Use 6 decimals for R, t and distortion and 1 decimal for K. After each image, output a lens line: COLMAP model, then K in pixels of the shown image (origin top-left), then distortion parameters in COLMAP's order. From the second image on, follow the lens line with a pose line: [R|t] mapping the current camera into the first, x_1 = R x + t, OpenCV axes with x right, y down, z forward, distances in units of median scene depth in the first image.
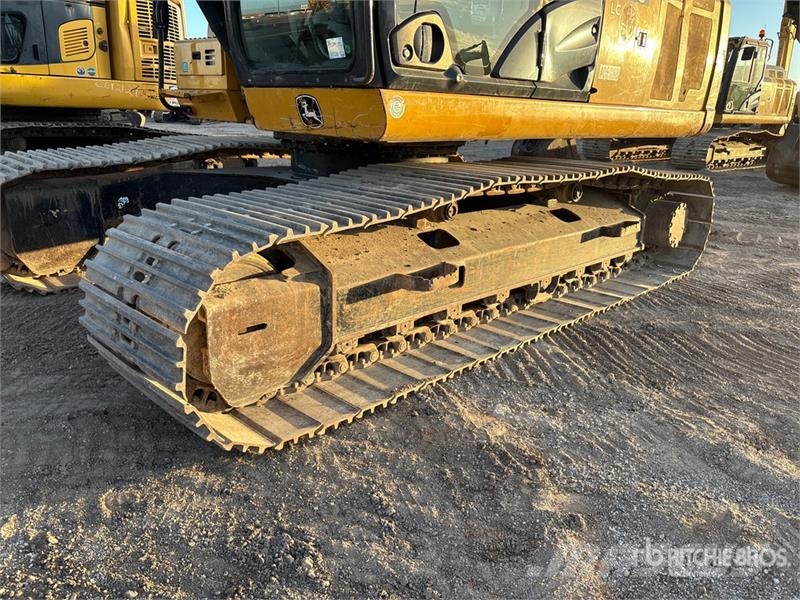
lens RADIAL K [[612.7, 0, 398.0], [0, 612.7, 293.8], [0, 0, 1]] dist [0.047045, -0.051057]
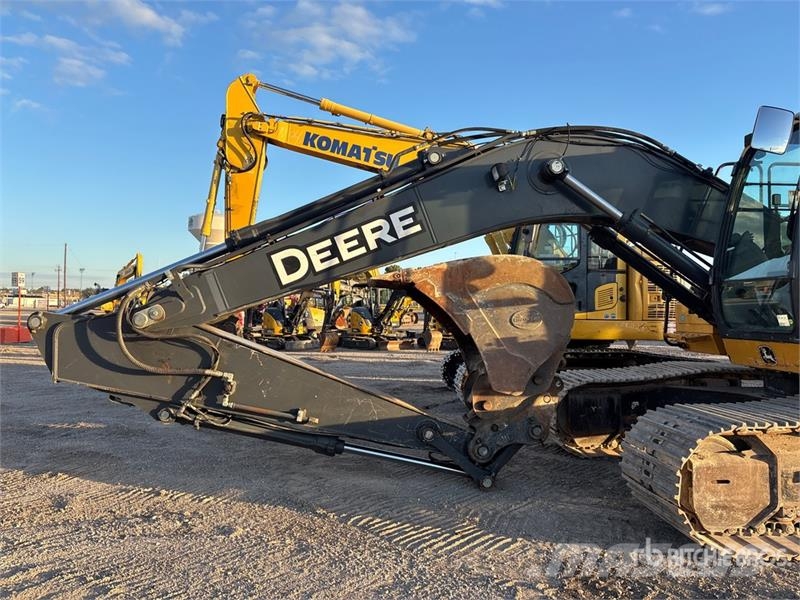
lens RADIAL K [[612.7, 0, 398.0], [0, 612.7, 293.8], [0, 0, 1]] dist [0.047045, -0.051057]
pose [[0.741660, -0.043762, -0.669347, 0.239815], [-0.182669, 0.946979, -0.264317, 0.159284], [0.645425, 0.318302, 0.694342, -0.825130]]
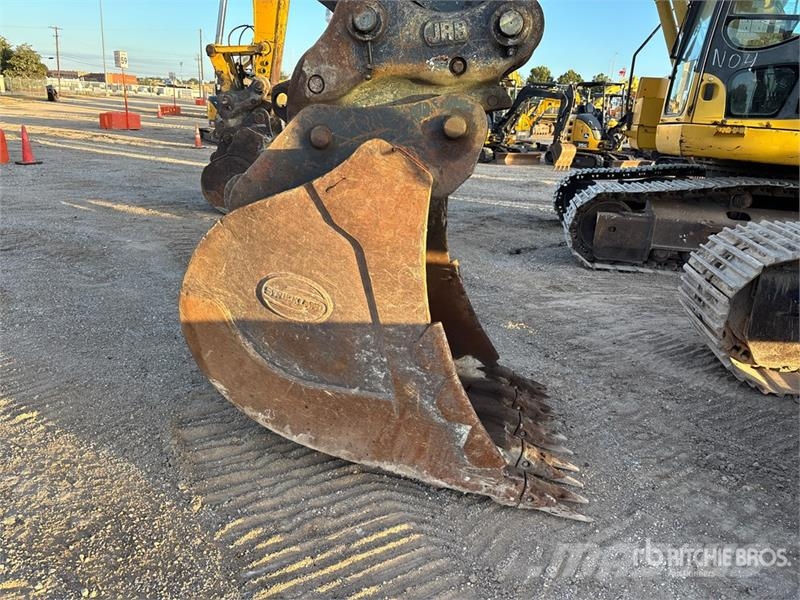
lens RADIAL K [[613.7, 0, 400.0], [0, 613.7, 300.0], [0, 0, 1]] dist [0.055574, -0.059415]
pose [[0.579792, 0.238301, -0.779137, -0.339447], [-0.276979, 0.956967, 0.086578, -0.084345], [0.766240, 0.165608, 0.620846, 0.095362]]
